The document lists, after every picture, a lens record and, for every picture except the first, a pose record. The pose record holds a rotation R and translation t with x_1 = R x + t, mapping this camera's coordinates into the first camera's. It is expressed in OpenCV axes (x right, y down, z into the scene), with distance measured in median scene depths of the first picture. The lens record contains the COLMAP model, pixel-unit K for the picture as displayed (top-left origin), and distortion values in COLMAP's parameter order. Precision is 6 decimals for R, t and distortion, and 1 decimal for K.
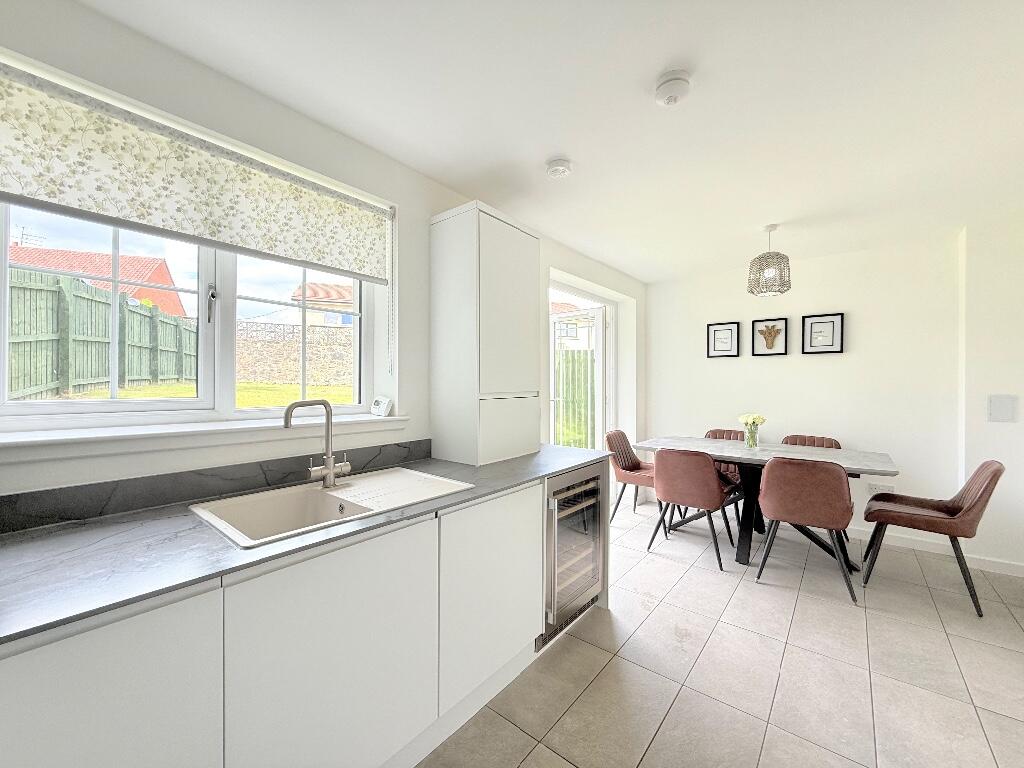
lens RADIAL K [[409.4, 0, 510.5], [0, 409.4, 386.7], [0, 0, 1]] dist [-0.000714, -0.000129]
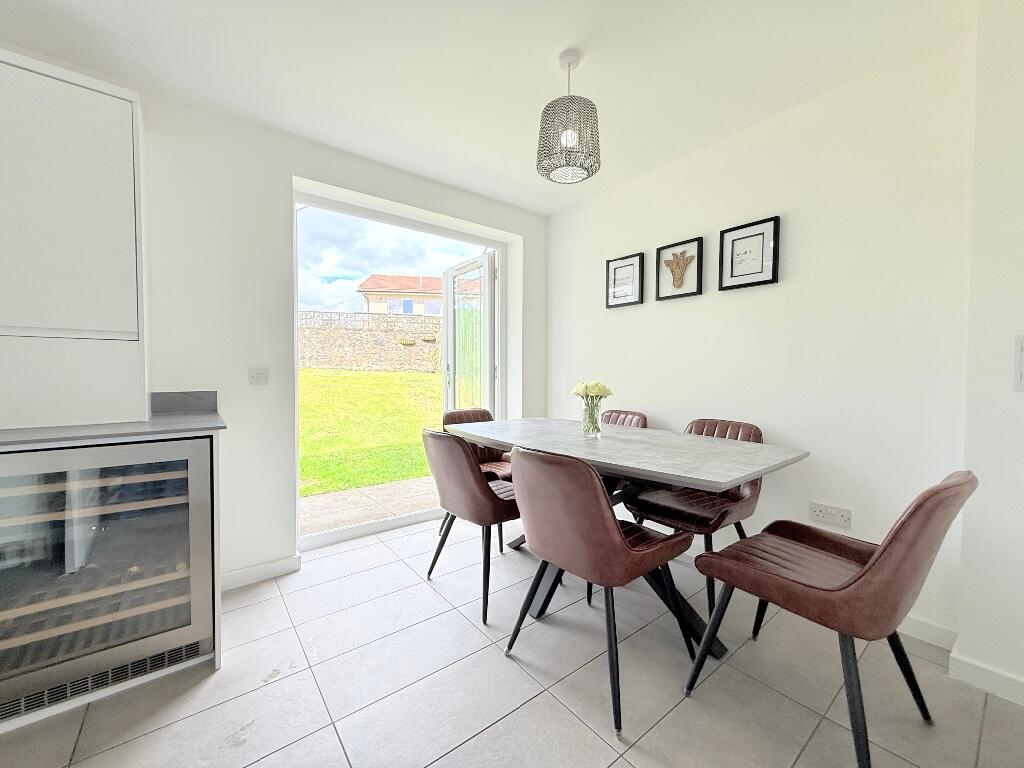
lens RADIAL K [[407.3, 0, 512.0], [0, 407.3, 384.0], [0, 0, 1]] dist [0.000820, -0.000144]
pose [[0.975841, 0.008732, -0.218306, 0.520287], [-0.005445, 0.999863, 0.015654, 0.053550], [0.218413, -0.014087, 0.975755, 0.303794]]
